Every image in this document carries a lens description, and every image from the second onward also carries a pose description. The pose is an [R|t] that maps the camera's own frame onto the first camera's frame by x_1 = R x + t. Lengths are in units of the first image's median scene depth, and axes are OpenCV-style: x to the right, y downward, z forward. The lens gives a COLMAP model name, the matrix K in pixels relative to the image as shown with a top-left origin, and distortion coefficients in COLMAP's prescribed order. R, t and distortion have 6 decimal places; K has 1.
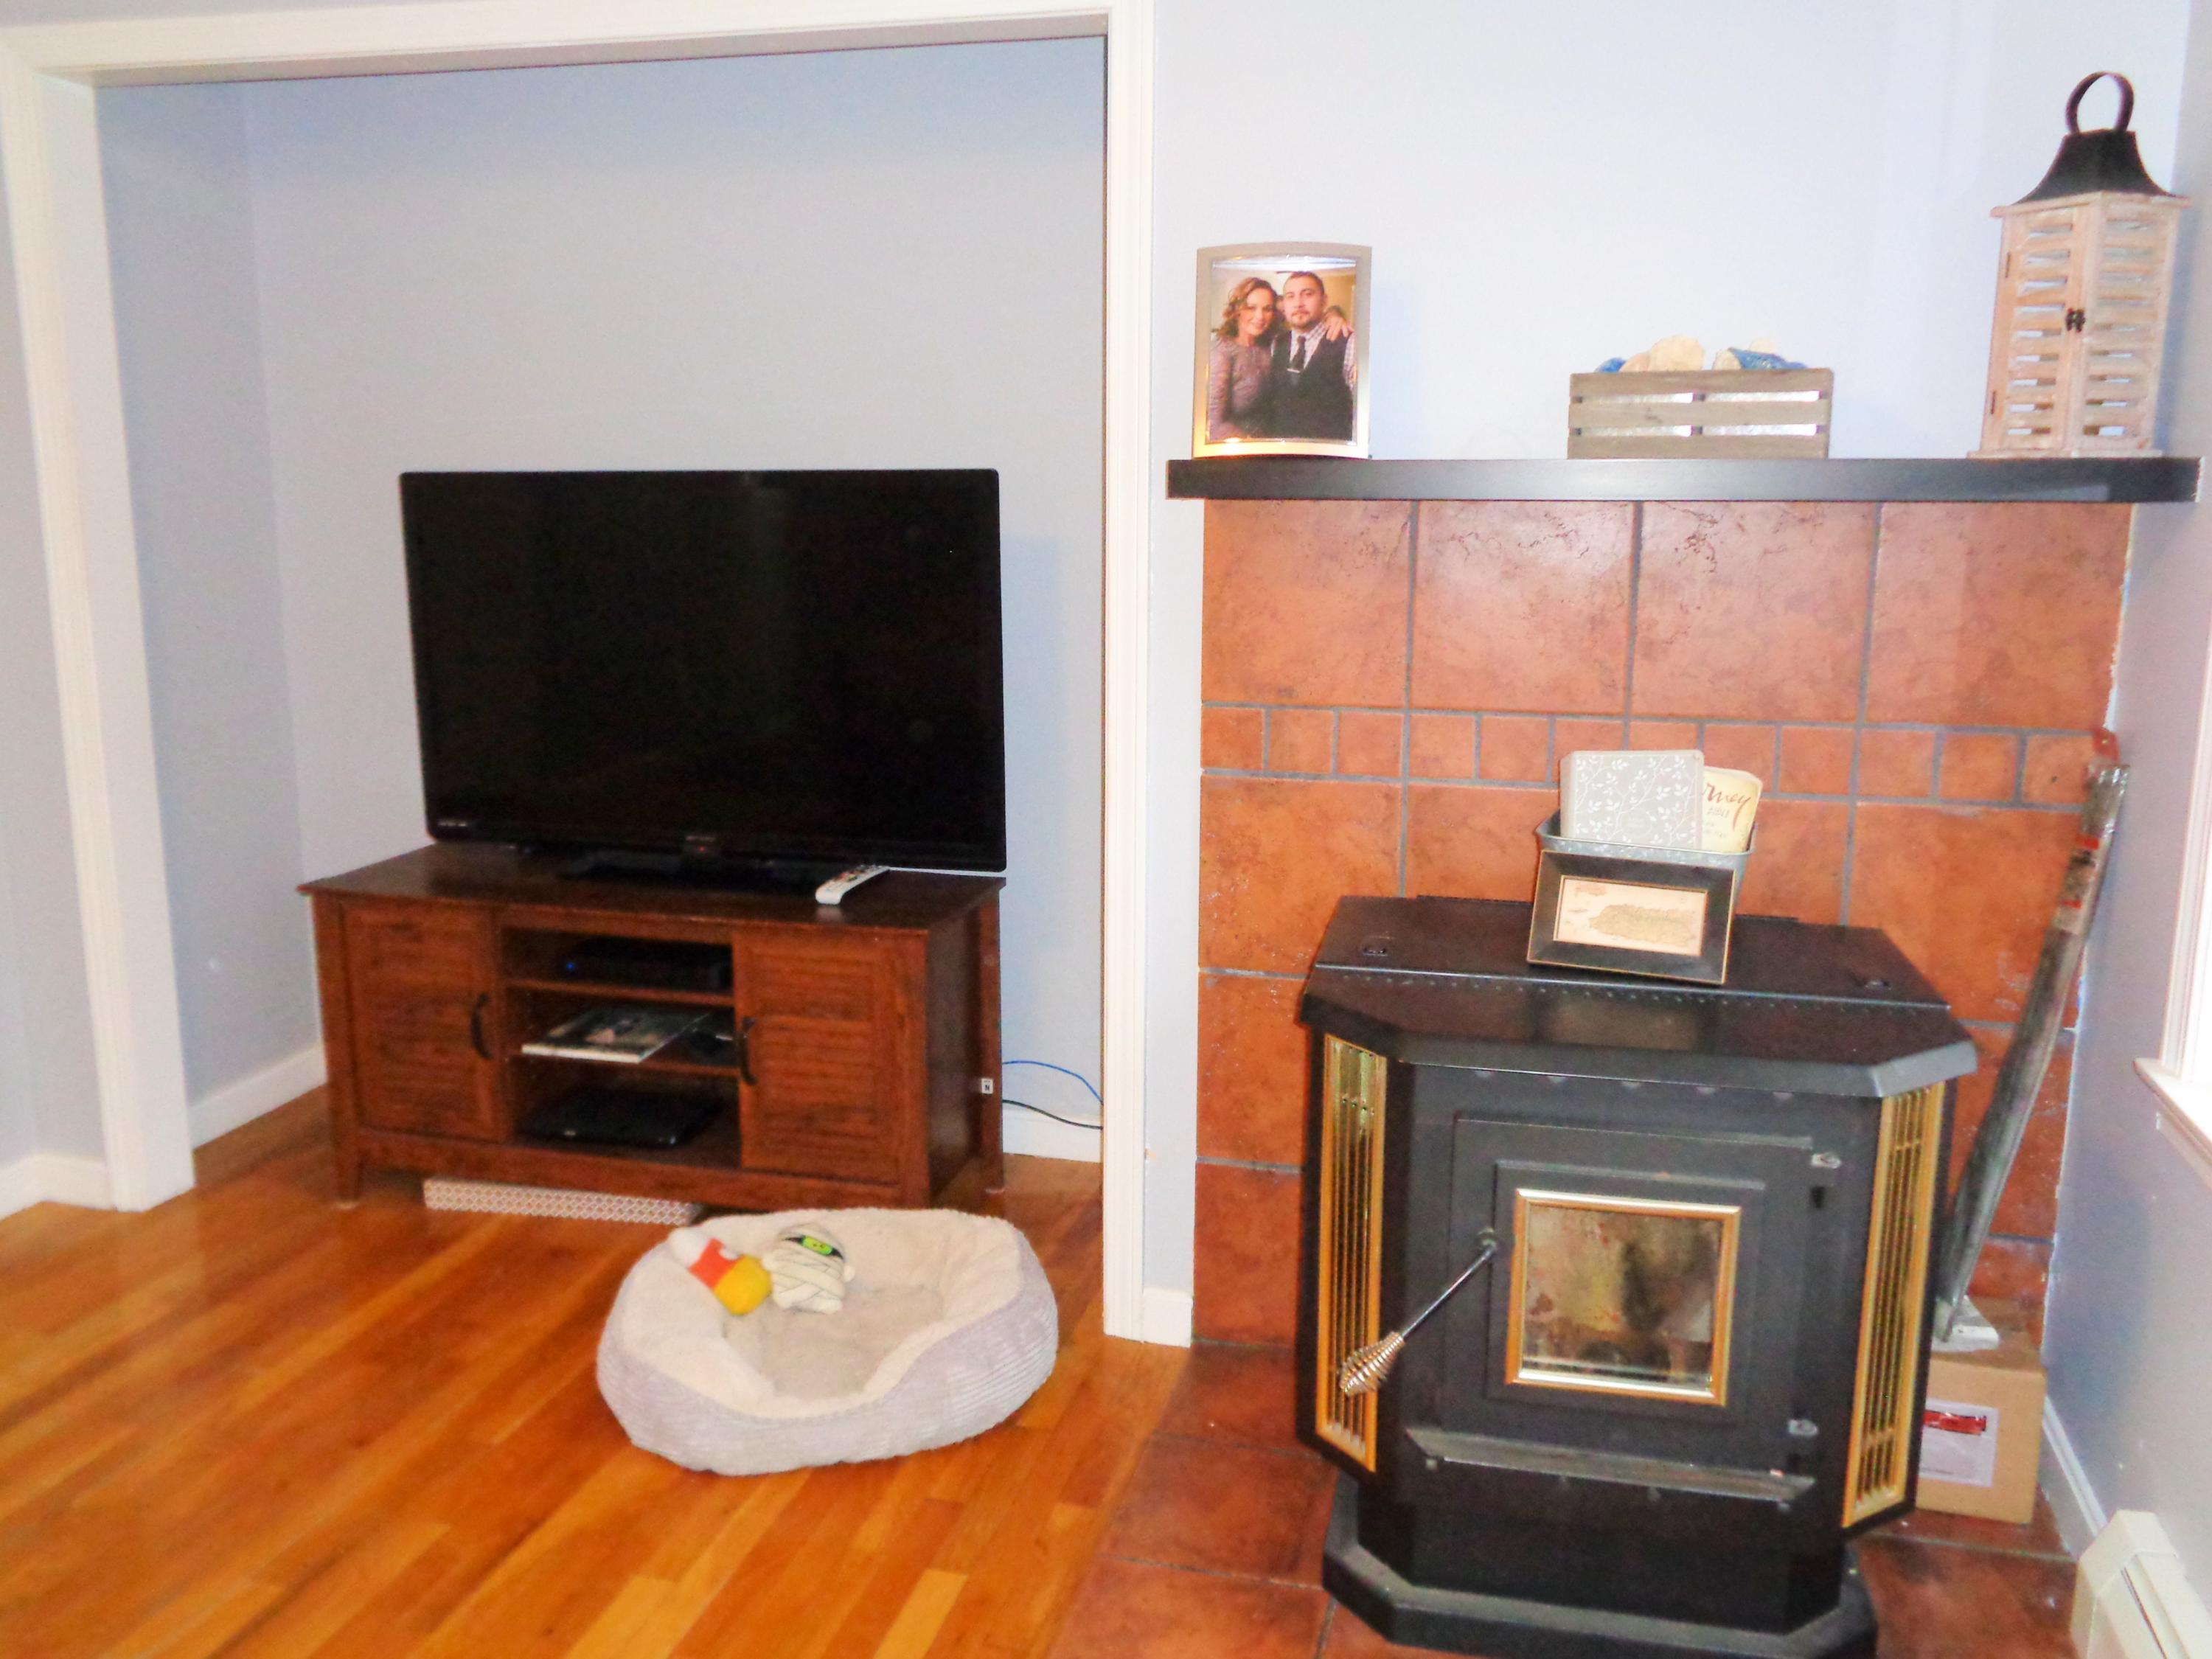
lens RADIAL K [[1814.4, 0, 1107.3], [0, 1814.4, 833.4], [0, 0, 1]] dist [0.005571, 0.004647]
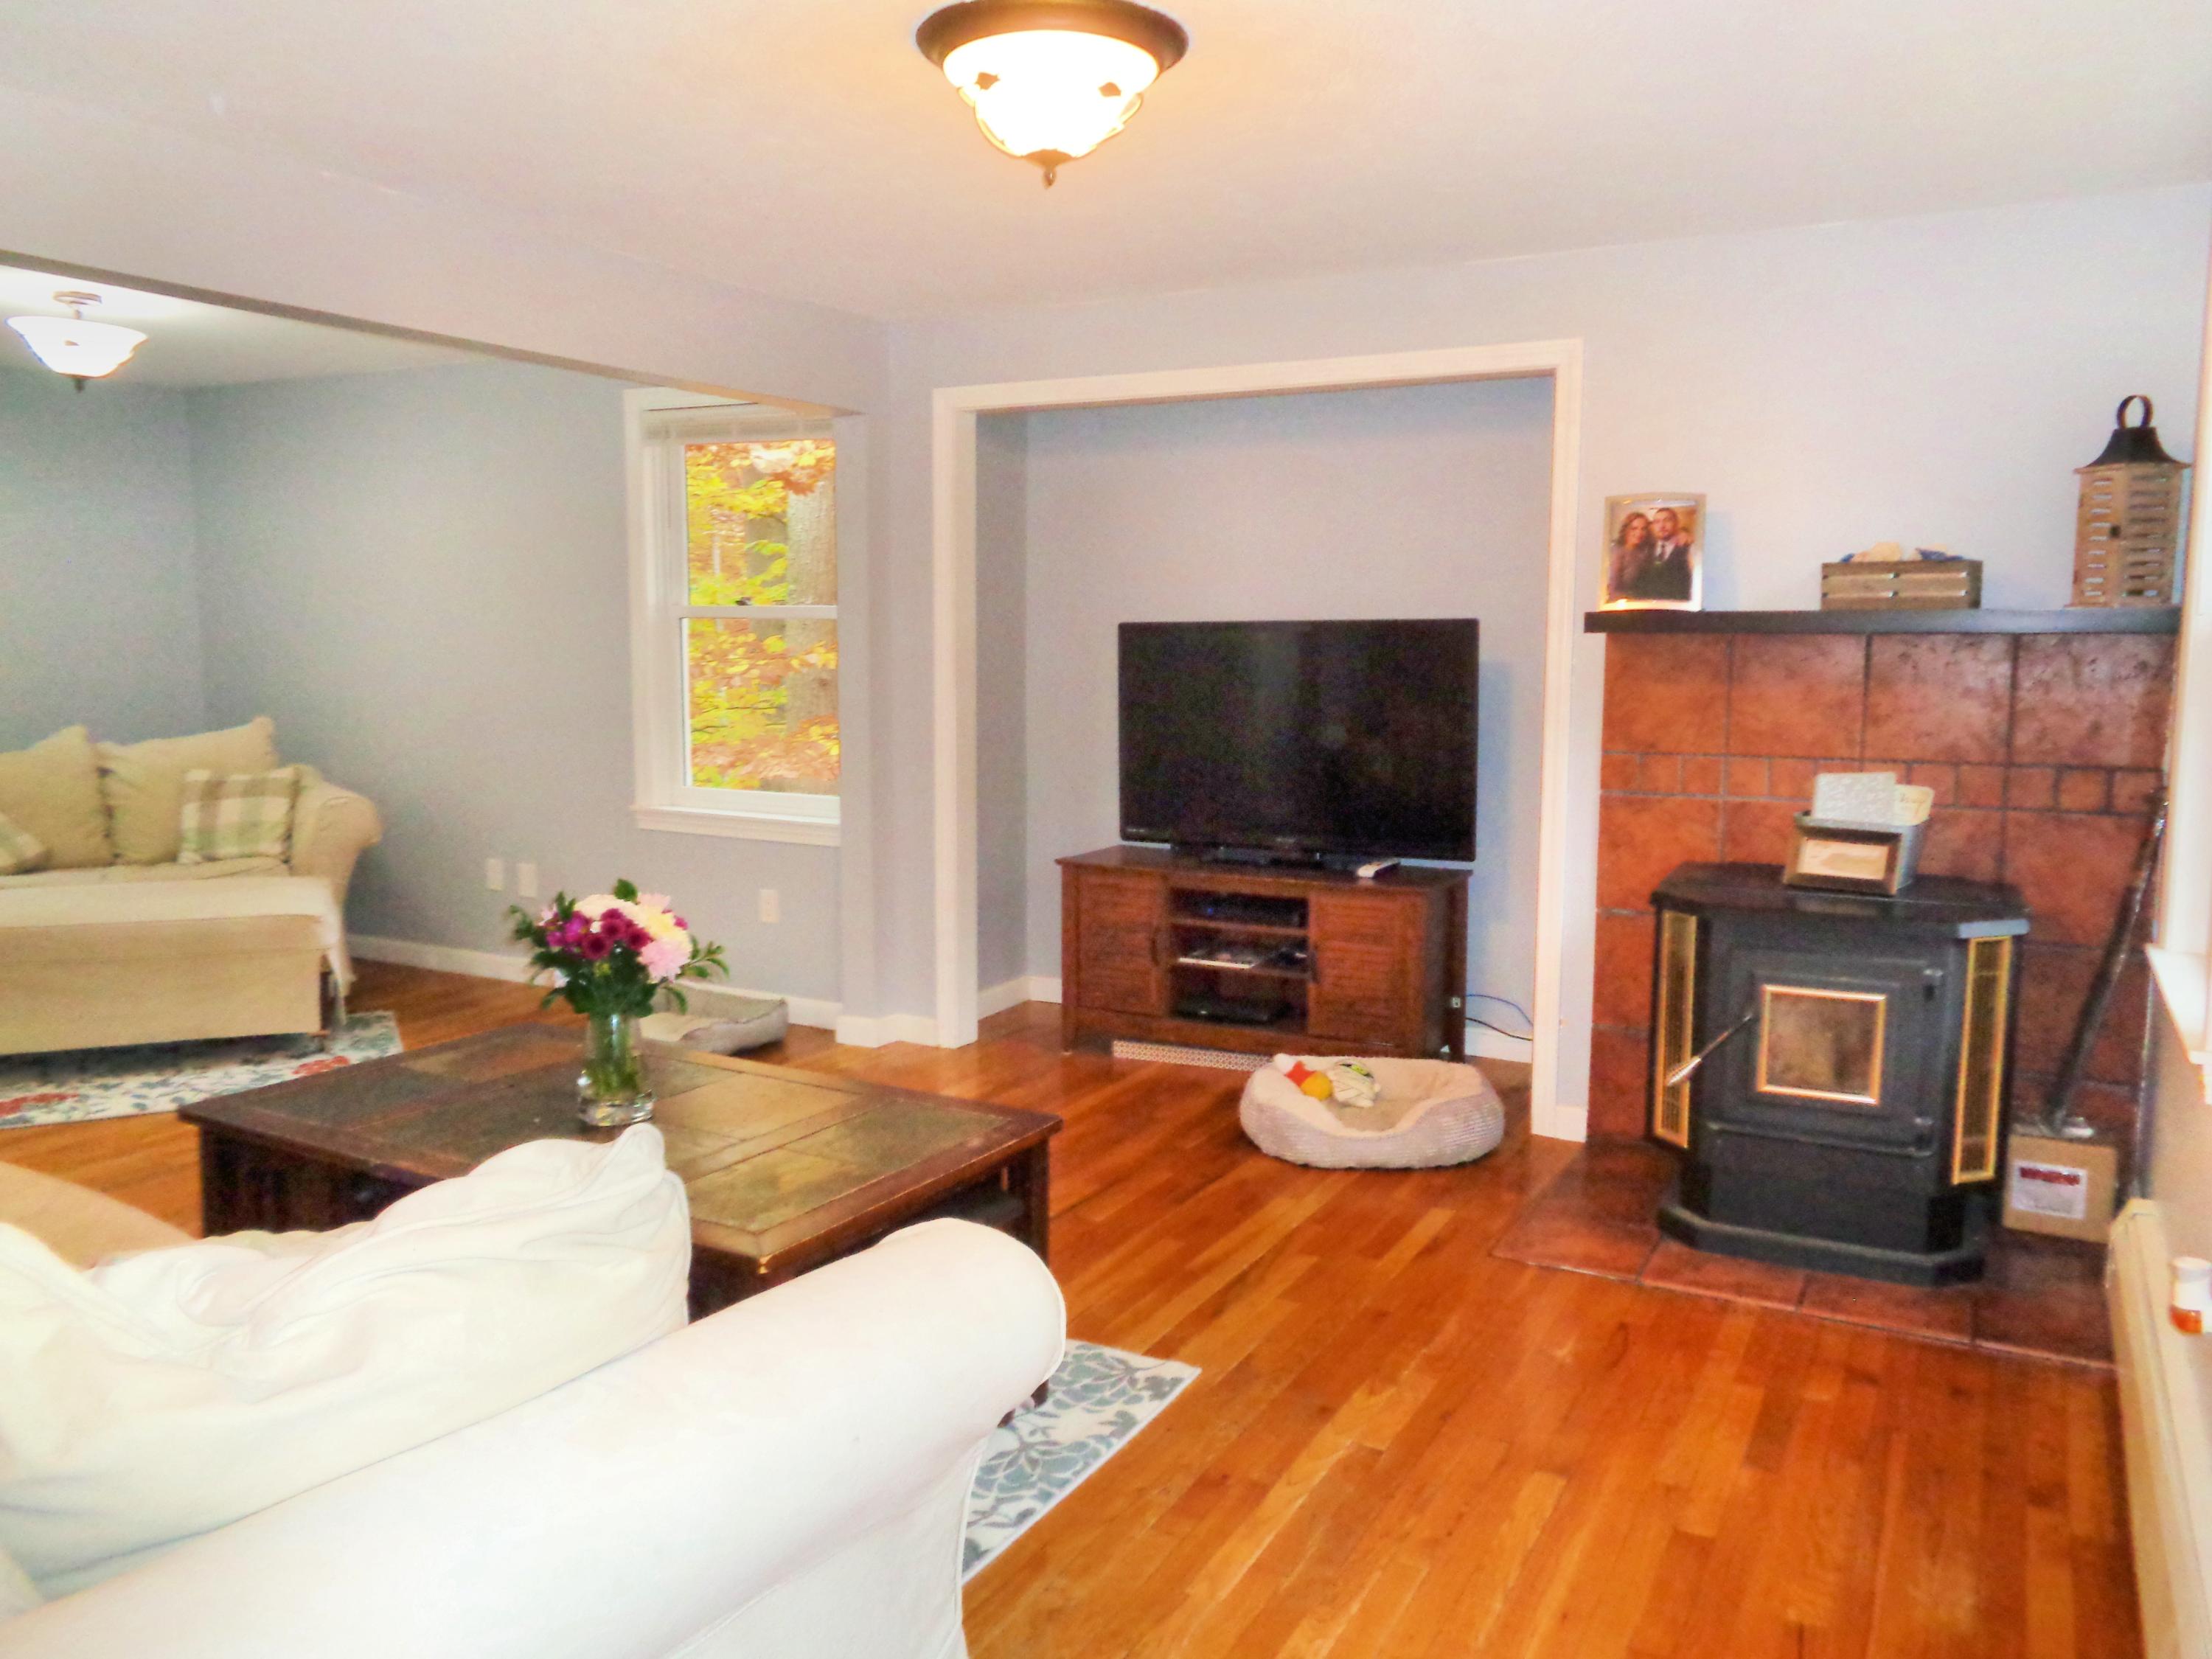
lens RADIAL K [[1658.1, 0, 1110.6], [0, 1658.1, 836.2], [0, 0, 1]] dist [0.000684, 0.006874]
pose [[0.970493, 0.026241, -0.239698, -0.022048], [-0.043170, 0.996908, -0.065650, 0.142432], [0.237234, 0.074061, 0.968625, -0.681203]]
